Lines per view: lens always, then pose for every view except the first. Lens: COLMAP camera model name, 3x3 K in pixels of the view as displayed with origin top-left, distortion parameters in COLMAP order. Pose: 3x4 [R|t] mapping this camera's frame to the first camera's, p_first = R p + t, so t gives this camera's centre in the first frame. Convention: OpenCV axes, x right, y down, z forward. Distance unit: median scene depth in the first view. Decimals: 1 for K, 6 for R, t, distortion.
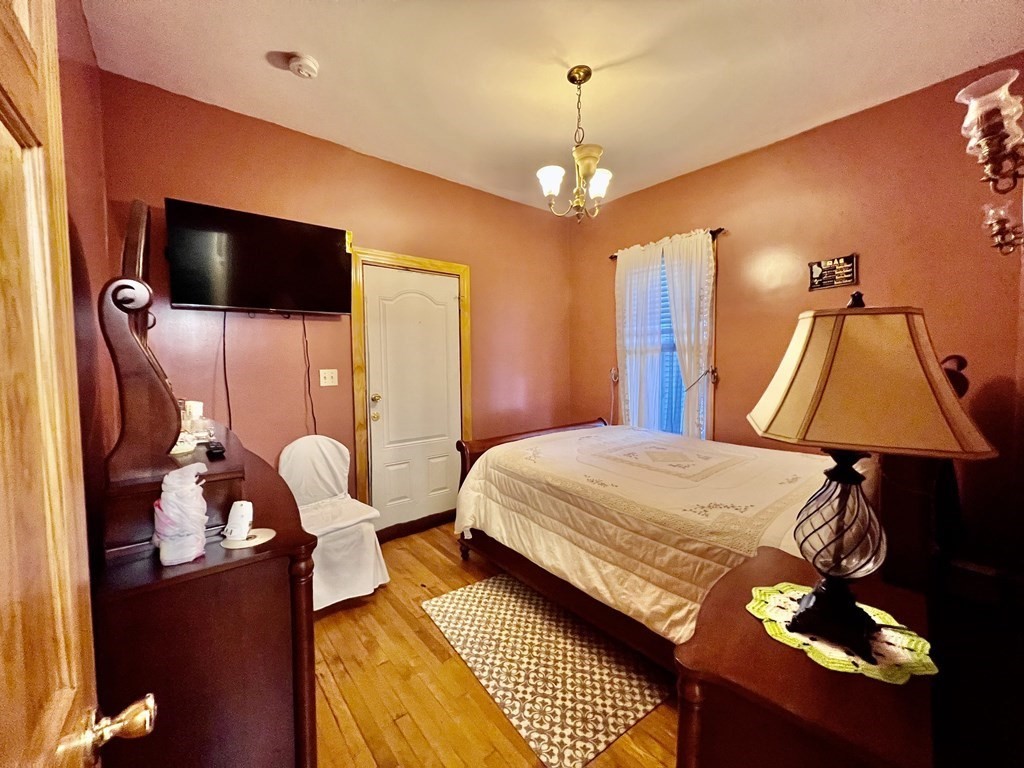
lens RADIAL K [[407.0, 0, 510.0], [0, 407.0, 382.7], [0, 0, 1]] dist [-0.000835, 0.000294]
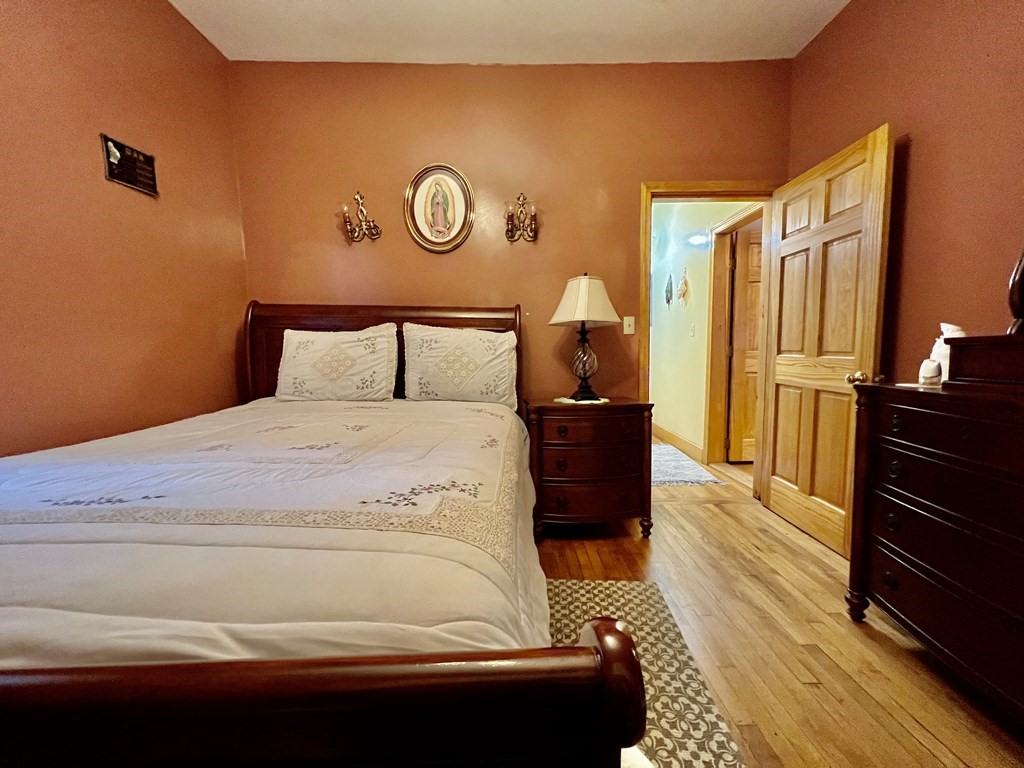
lens RADIAL K [[407.0, 0, 510.0], [0, 407.0, 382.7], [0, 0, 1]] dist [-0.000835, 0.000294]
pose [[-0.771672, -0.037714, 0.634901, -0.241730], [0.054195, 0.990711, 0.124719, 0.063583], [-0.633707, 0.130650, -0.762460, 1.562011]]
